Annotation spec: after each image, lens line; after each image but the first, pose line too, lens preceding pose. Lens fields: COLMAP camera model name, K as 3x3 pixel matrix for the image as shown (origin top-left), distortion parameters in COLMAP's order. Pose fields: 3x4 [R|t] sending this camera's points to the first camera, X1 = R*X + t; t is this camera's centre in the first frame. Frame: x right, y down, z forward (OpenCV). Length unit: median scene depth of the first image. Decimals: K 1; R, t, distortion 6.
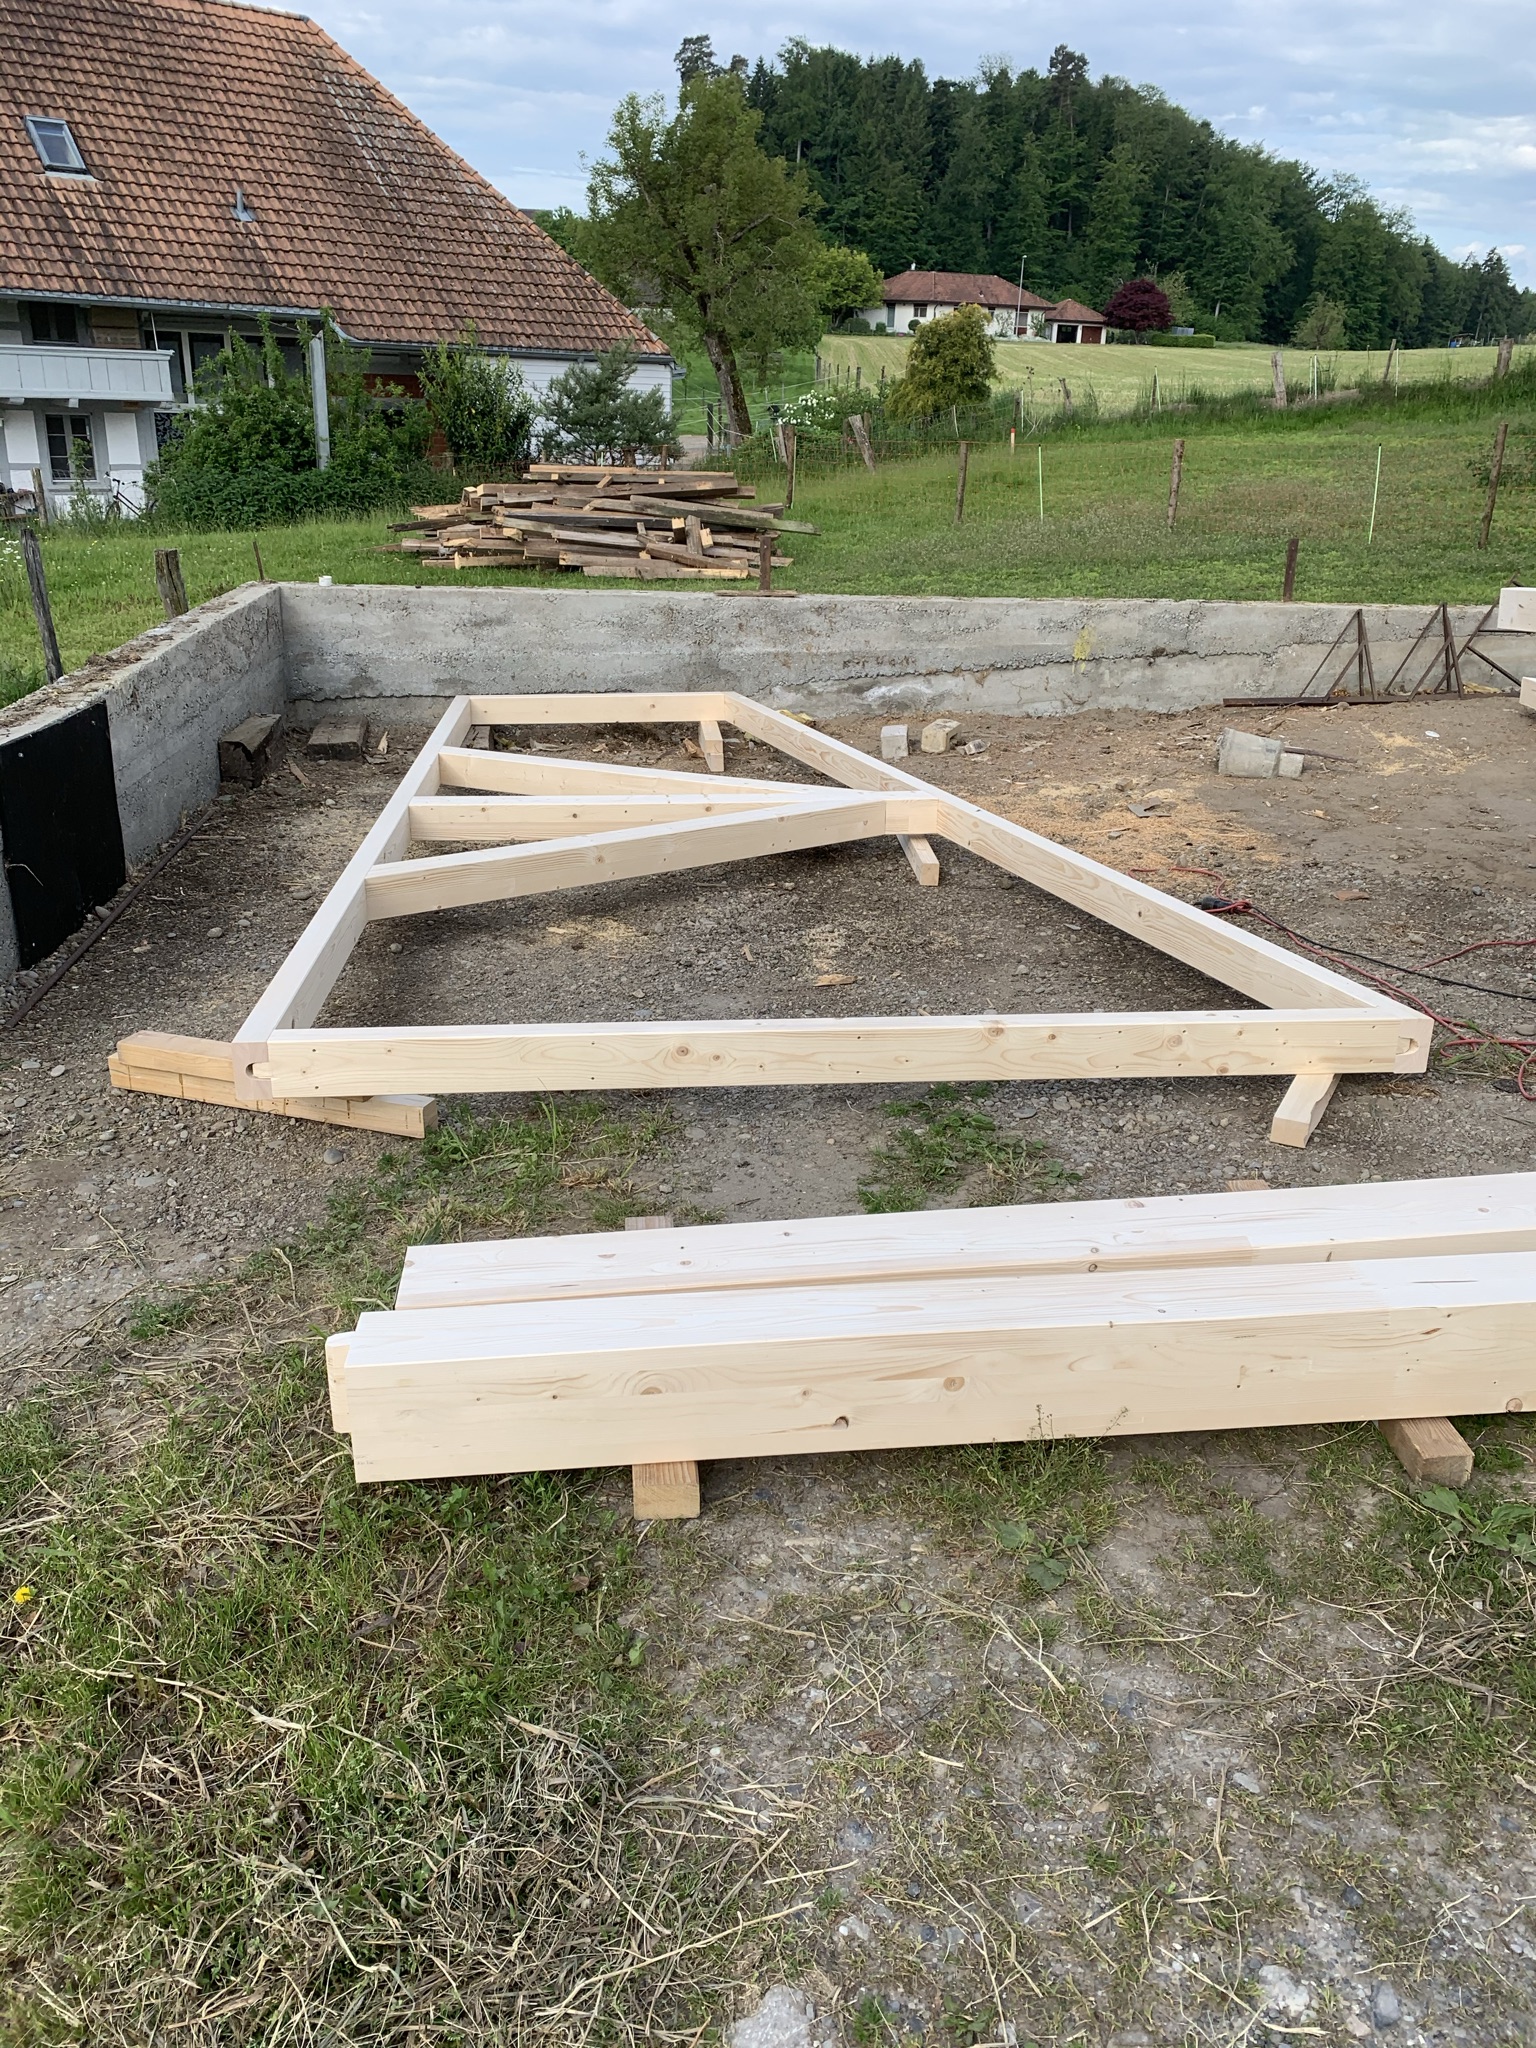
lens RADIAL K [[1557.8, 0, 773.3], [0, 1557.8, 1017.5], [0, 0, 1]] dist [0.022740, -0.016358]
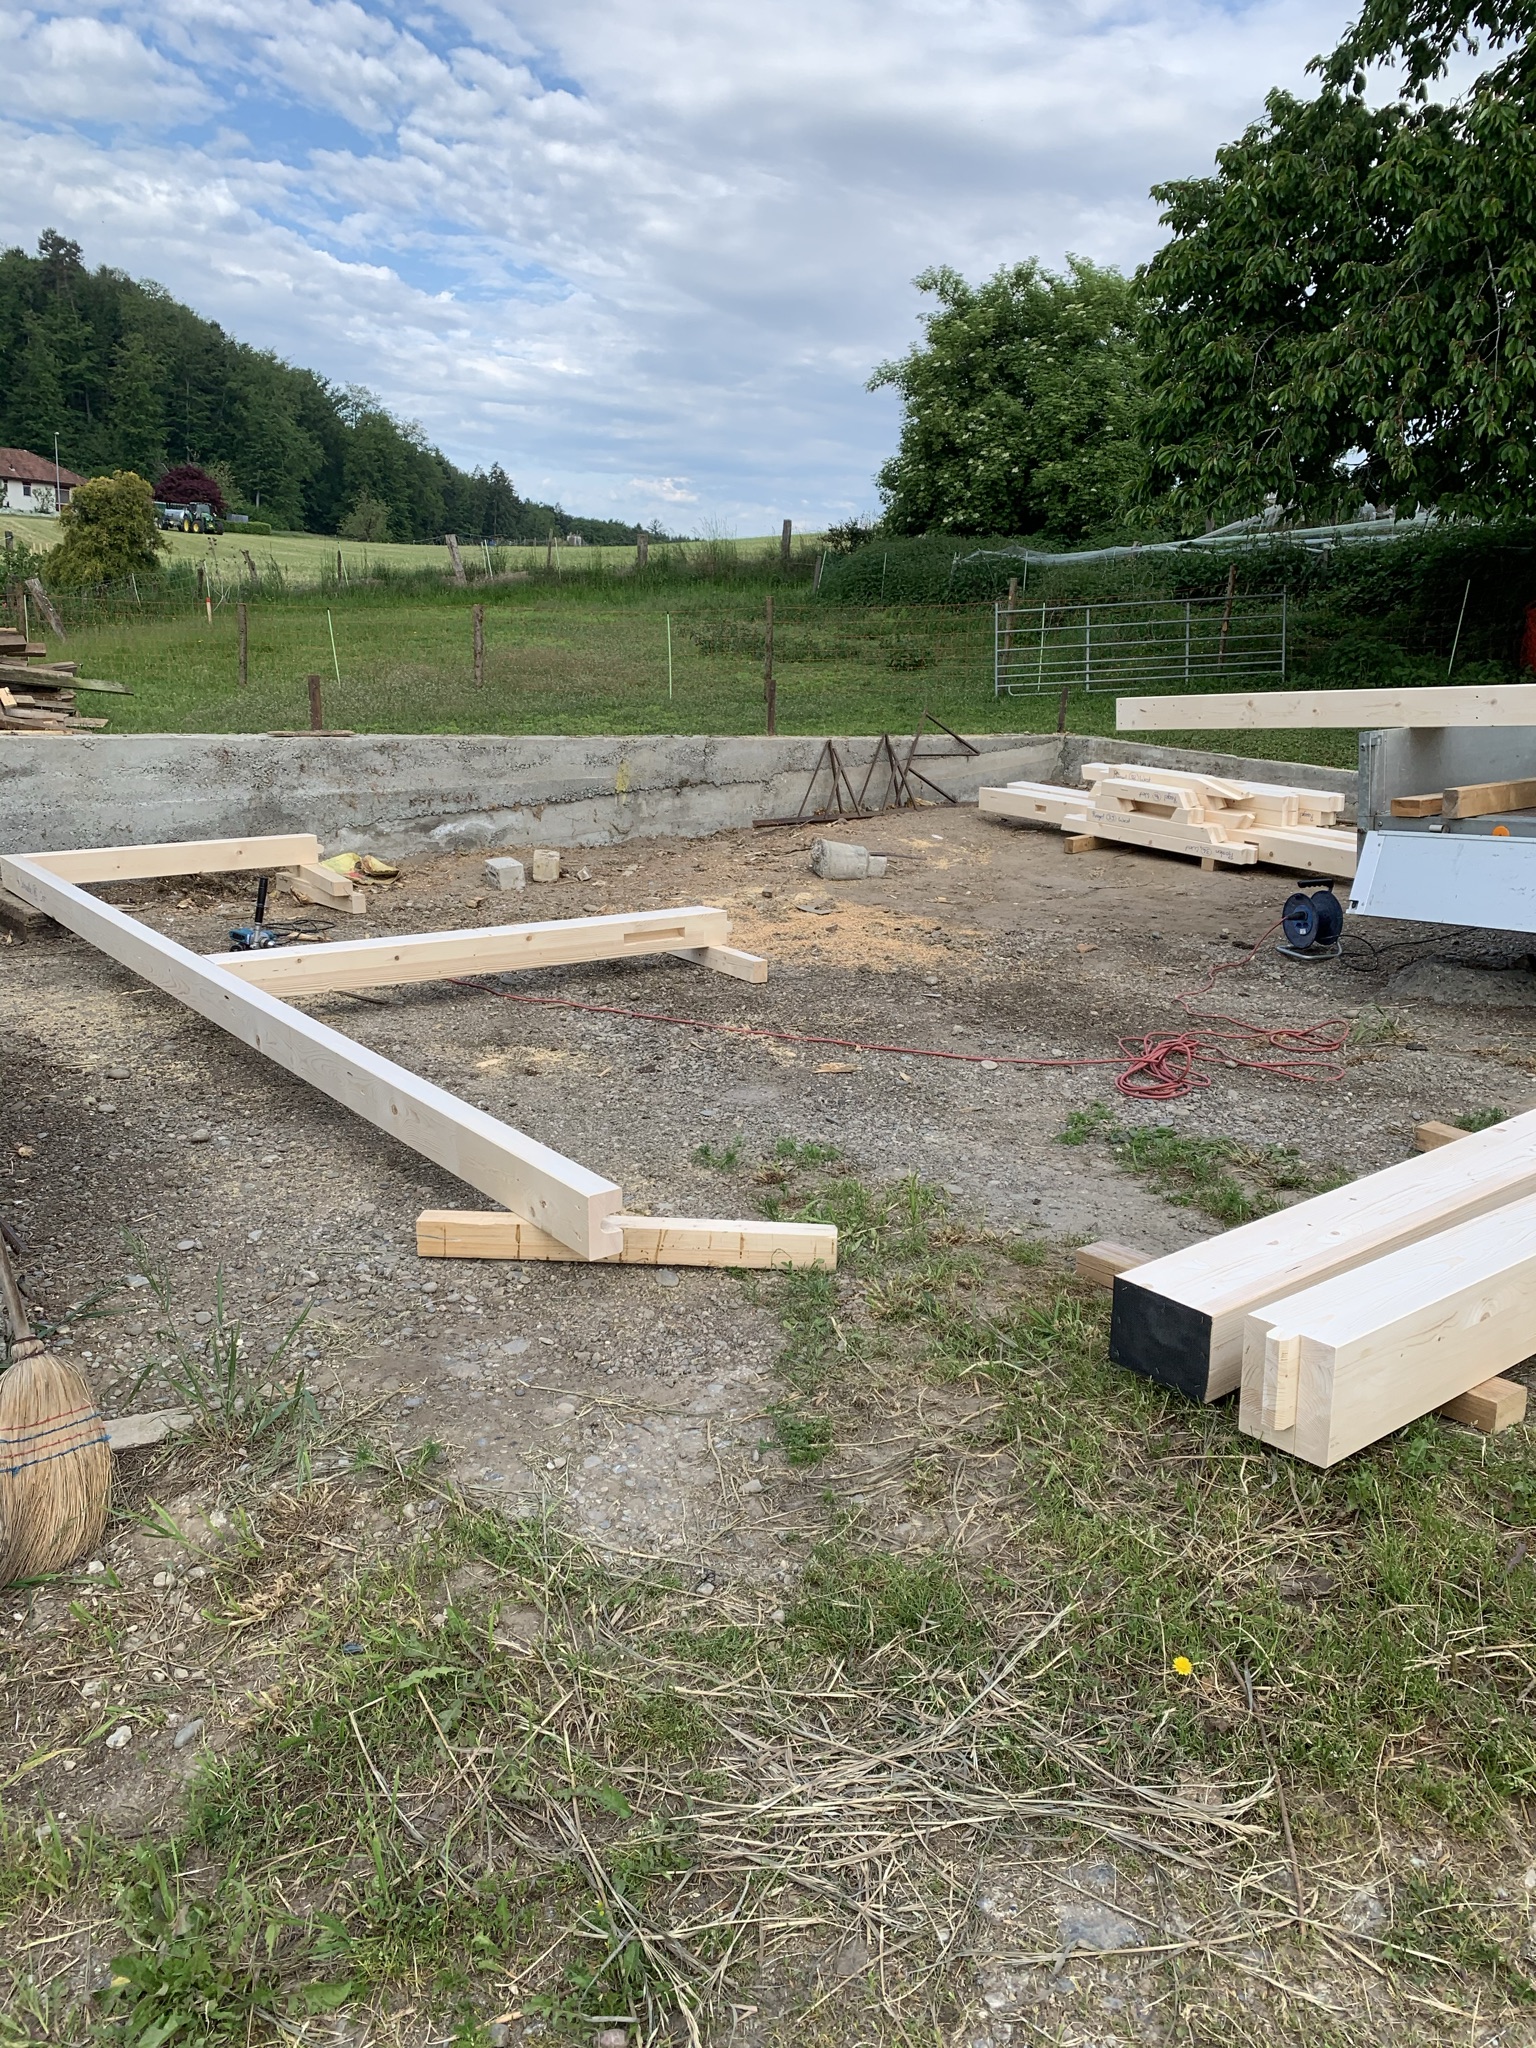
lens RADIAL K [[1558.5, 0, 792.9], [0, 1558.5, 1031.8], [0, 0, 1]] dist [0.019441, -0.011970]
pose [[0.840703, -0.121092, 0.527783, -0.088304], [0.172812, 0.983707, -0.049574, 0.000605], [-0.513180, 0.132884, 0.847932, 0.022445]]
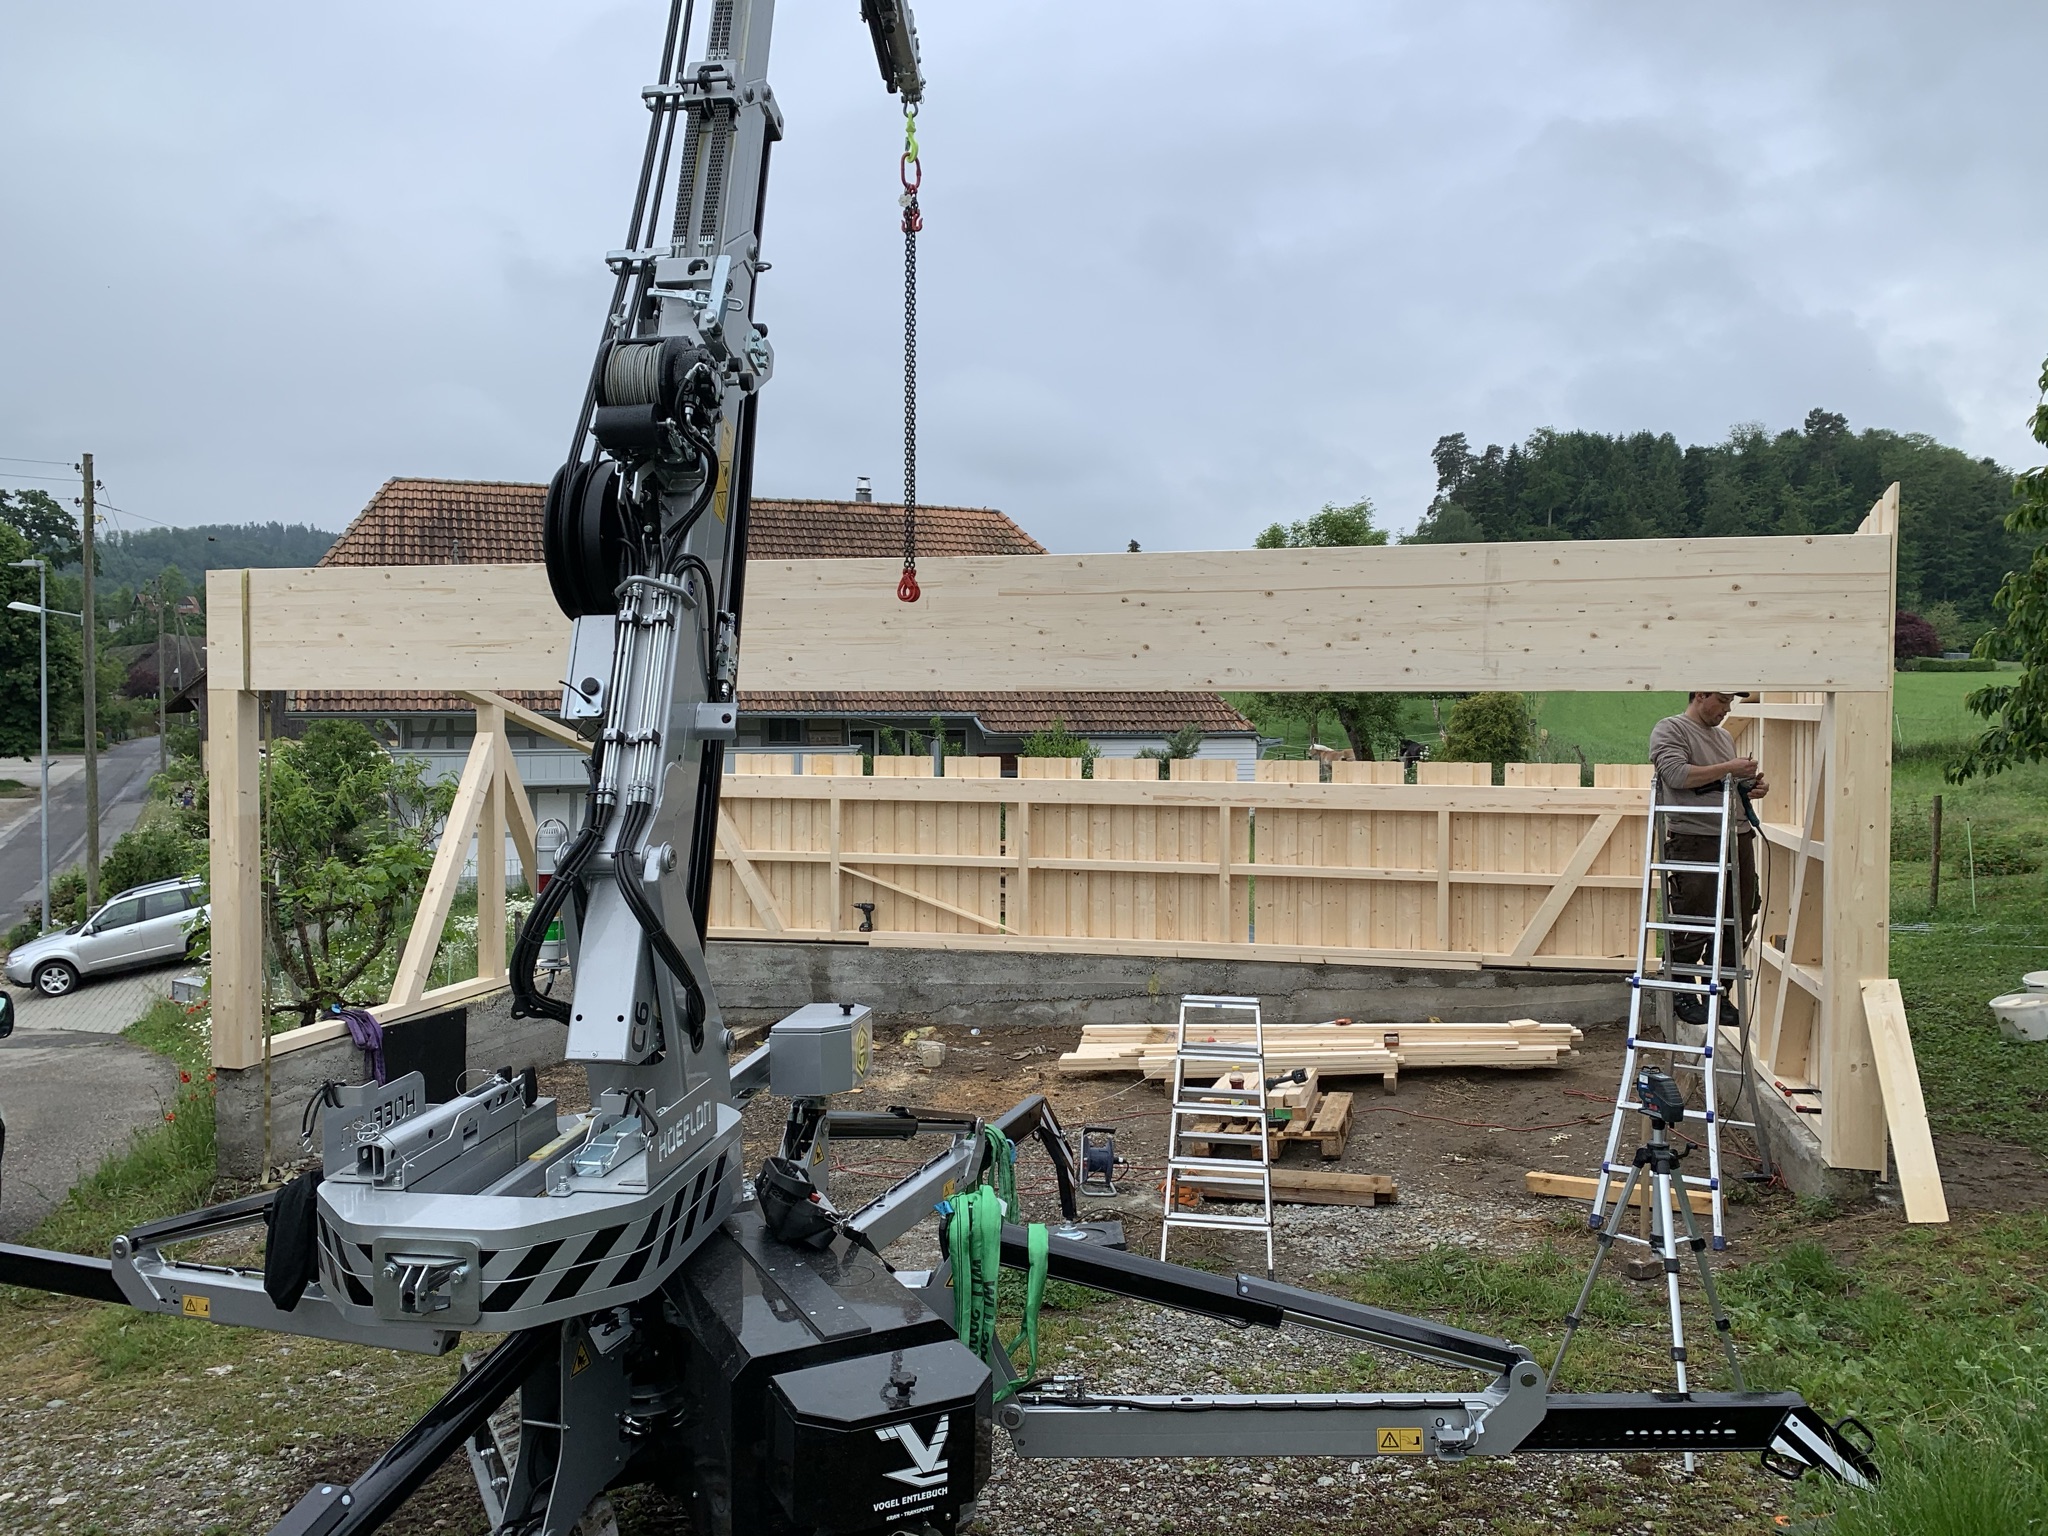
lens RADIAL K [[1530.5, 0, 1016.7], [0, 1530.5, 771.0], [0, 0, 1]] dist [0.157650, -0.313333]
pose [[0.945844, -0.020210, -0.323993, 0.171825], [-0.093025, 0.939328, -0.330165, 0.019481], [0.311008, 0.342424, 0.886578, -0.123202]]
